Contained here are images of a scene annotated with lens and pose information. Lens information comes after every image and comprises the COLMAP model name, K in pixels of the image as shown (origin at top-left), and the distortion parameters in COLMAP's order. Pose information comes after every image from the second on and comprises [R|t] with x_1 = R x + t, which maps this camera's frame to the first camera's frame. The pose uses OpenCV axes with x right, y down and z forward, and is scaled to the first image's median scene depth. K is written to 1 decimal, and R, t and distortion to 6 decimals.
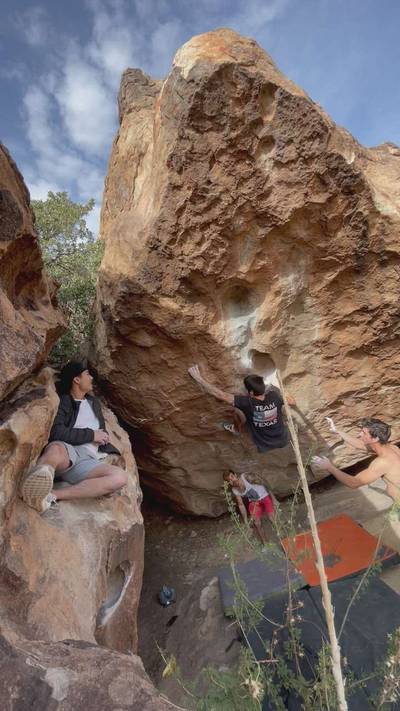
lens RADIAL K [[331.4, 0, 200.0], [0, 331.4, 355.5], [0, 0, 1]] dist [-0.001677, -0.000155]
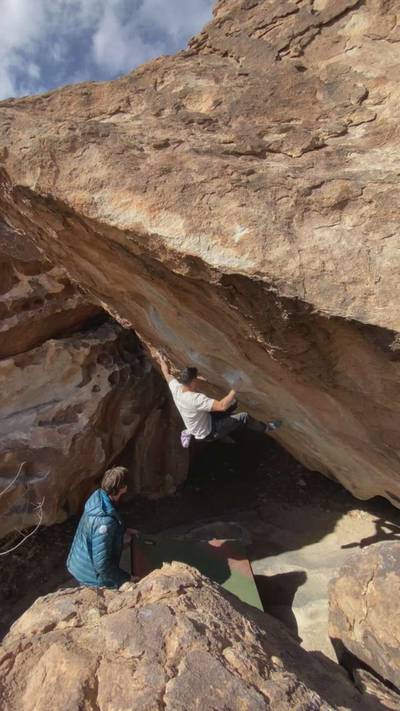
lens RADIAL K [[324.1, 0, 201.5], [0, 324.1, 354.2], [0, 0, 1]] dist [0.017373, -0.000778]
pose [[0.557434, 0.266451, -0.786302, 1.093211], [0.012179, 0.944373, 0.328650, -0.365570], [0.830132, -0.192777, 0.523180, 0.674395]]
